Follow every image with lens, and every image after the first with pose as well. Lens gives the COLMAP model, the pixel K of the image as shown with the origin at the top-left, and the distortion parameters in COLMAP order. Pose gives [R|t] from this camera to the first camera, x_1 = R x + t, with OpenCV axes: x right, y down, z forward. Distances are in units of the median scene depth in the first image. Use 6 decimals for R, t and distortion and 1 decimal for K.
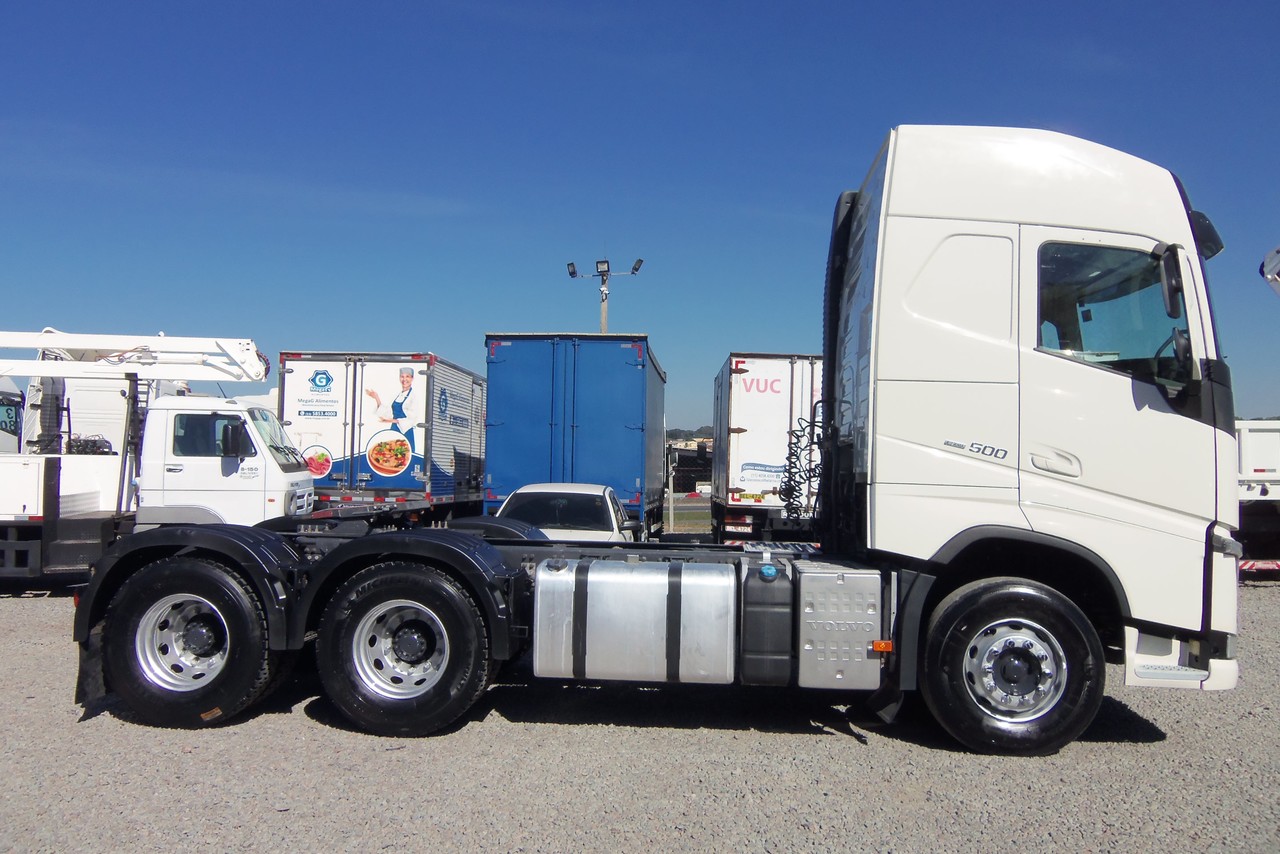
lens RADIAL K [[1067.0, 0, 633.5], [0, 1067.0, 426.2], [0, 0, 1]] dist [-0.031824, 0.043090]
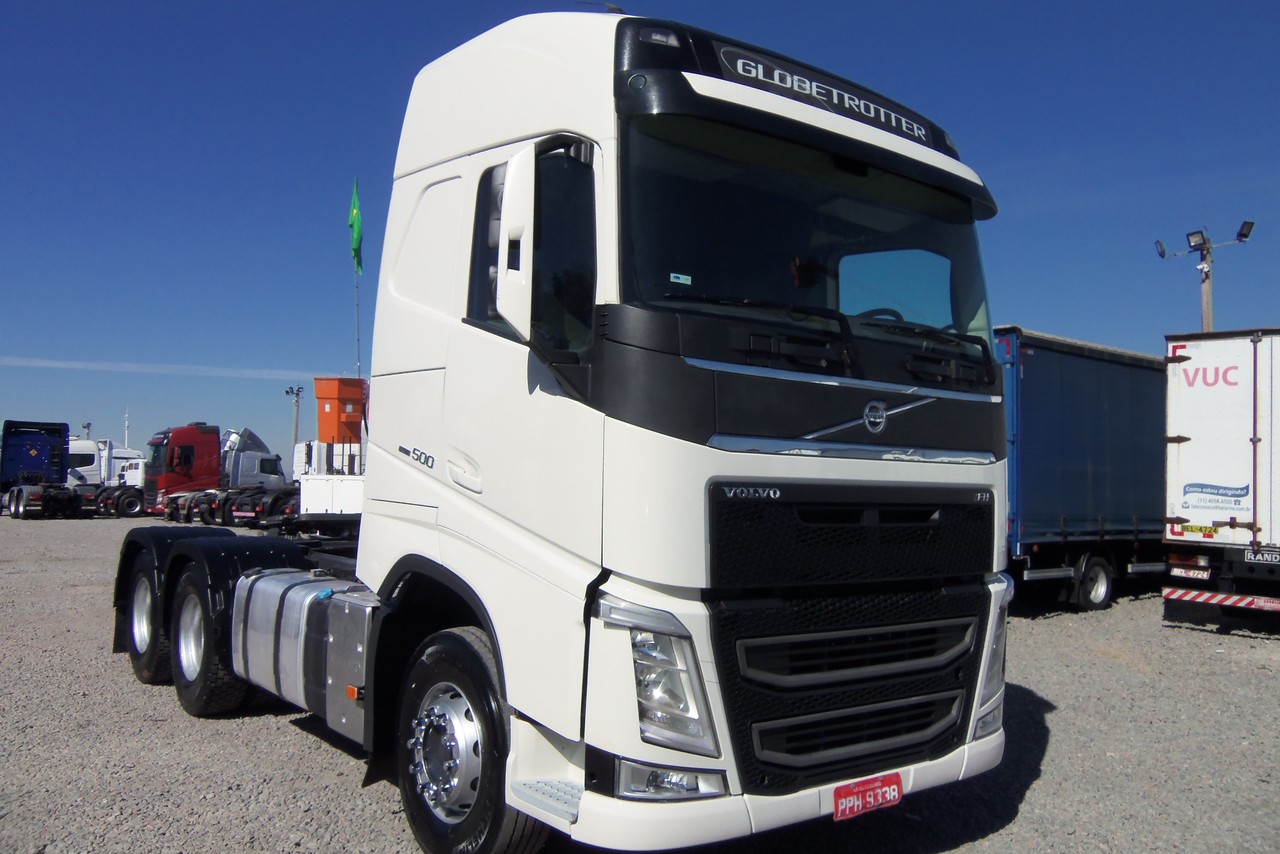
lens RADIAL K [[1067.0, 0, 635.9], [0, 1067.0, 425.5], [0, 0, 1]] dist [-0.031824, 0.043090]
pose [[0.678531, -0.040750, -0.733441, 0.383890], [0.022493, 0.999144, -0.034704, 0.011357], [0.734228, 0.007050, 0.678867, 0.223679]]
